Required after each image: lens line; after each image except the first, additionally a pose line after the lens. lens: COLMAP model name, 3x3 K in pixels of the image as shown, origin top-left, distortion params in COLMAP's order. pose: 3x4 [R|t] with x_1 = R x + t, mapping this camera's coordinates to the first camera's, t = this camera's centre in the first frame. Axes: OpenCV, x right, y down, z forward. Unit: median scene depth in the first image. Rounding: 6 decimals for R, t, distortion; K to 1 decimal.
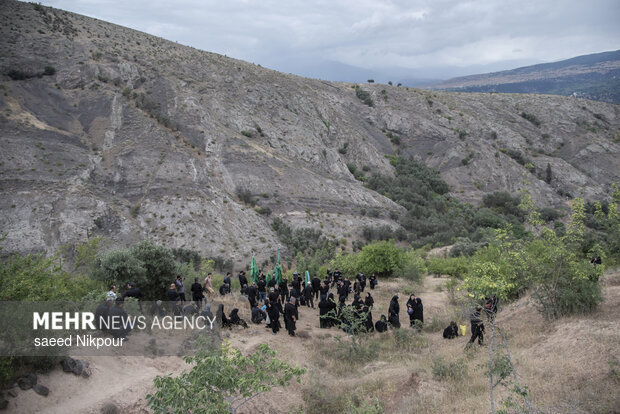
lens RADIAL K [[412.0, 0, 310.5], [0, 412.0, 206.7], [0, 0, 1]] dist [-0.048805, 0.012033]
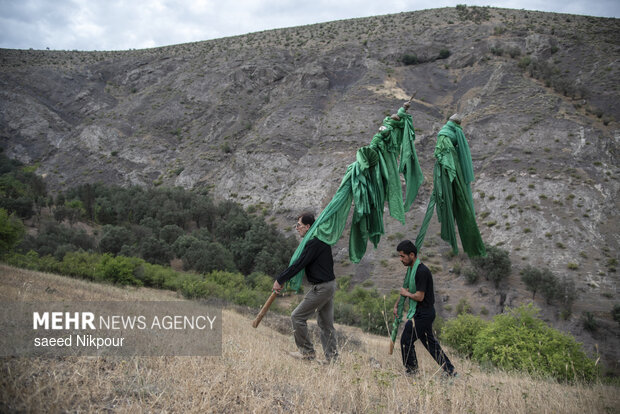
lens RADIAL K [[412.0, 0, 310.1], [0, 412.0, 205.9], [0, 0, 1]] dist [-0.048805, 0.012033]
pose [[0.538233, 0.090677, -0.837904, 0.007376], [-0.147404, 0.988999, 0.012343, 0.062330], [0.829806, 0.116867, 0.545678, 0.392410]]
